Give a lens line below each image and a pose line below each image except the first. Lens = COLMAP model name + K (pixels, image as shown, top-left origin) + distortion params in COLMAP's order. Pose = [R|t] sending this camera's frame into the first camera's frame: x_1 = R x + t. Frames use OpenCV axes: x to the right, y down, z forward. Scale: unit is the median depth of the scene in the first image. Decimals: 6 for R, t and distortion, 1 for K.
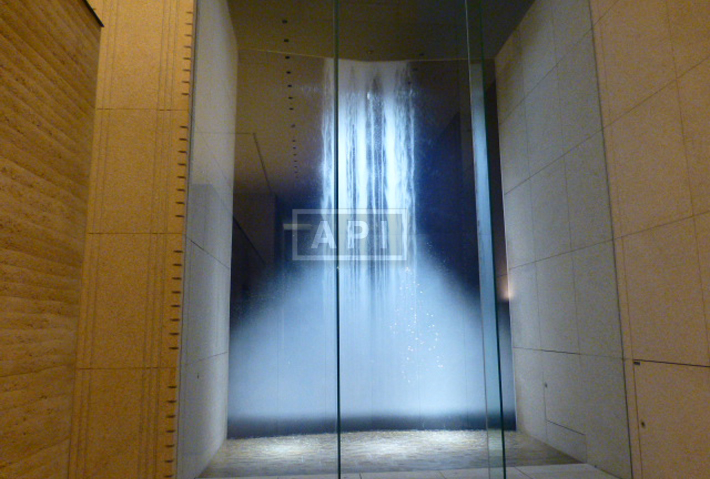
lens RADIAL K [[506.7, 0, 355.9], [0, 506.7, 239.7], [0, 0, 1]] dist [-0.001194, -0.001107]
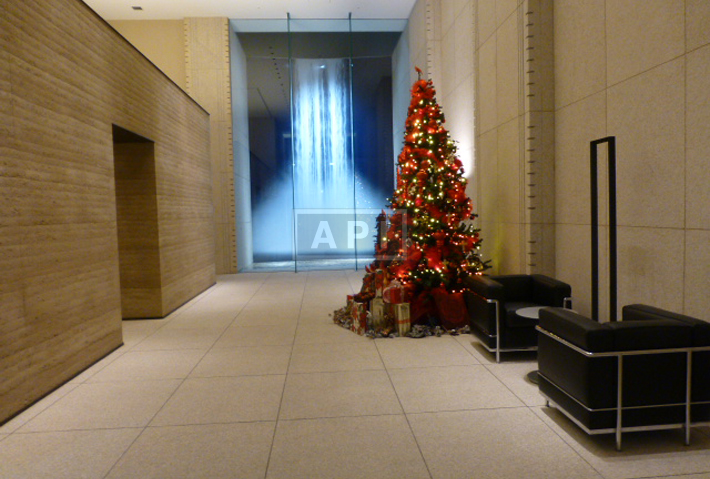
lens RADIAL K [[506.7, 0, 355.4], [0, 506.7, 240.4], [0, 0, 1]] dist [-0.001194, -0.001107]
pose [[0.999672, -0.011875, -0.022675, 0.185688], [0.016606, 0.975014, 0.221520, -0.131002], [0.019478, -0.221824, 0.974892, -0.874797]]
